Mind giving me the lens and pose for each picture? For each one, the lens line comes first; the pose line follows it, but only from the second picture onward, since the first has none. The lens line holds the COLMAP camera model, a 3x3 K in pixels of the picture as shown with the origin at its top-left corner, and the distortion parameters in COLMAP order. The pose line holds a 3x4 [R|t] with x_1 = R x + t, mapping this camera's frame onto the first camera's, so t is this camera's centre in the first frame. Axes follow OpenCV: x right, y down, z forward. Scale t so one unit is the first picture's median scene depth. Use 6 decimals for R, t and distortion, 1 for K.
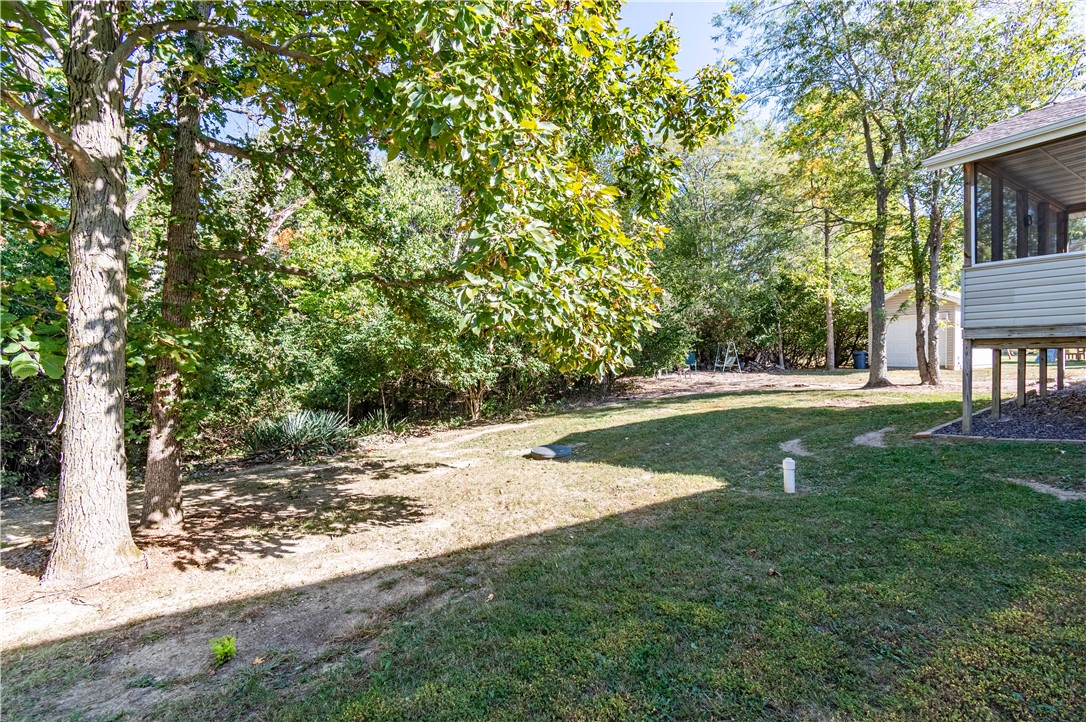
lens RADIAL K [[481.6, 0, 542.8], [0, 481.6, 359.5], [0, 0, 1]] dist [-0.000013, 0.000028]
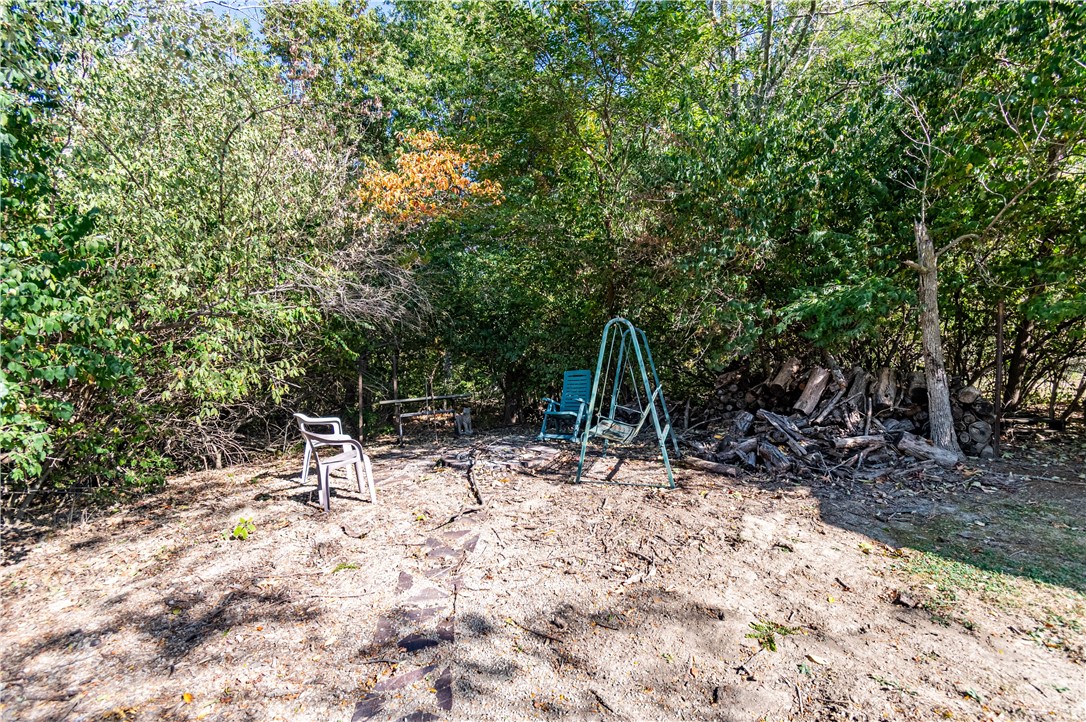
lens RADIAL K [[481.6, 0, 543.3], [0, 481.6, 362.9], [0, 0, 1]] dist [-0.000013, 0.000028]
pose [[0.967039, -0.007217, -0.254527, 0.386806], [0.005512, 0.999957, -0.007410, -0.016322], [0.254570, 0.005763, 0.967037, 0.764530]]
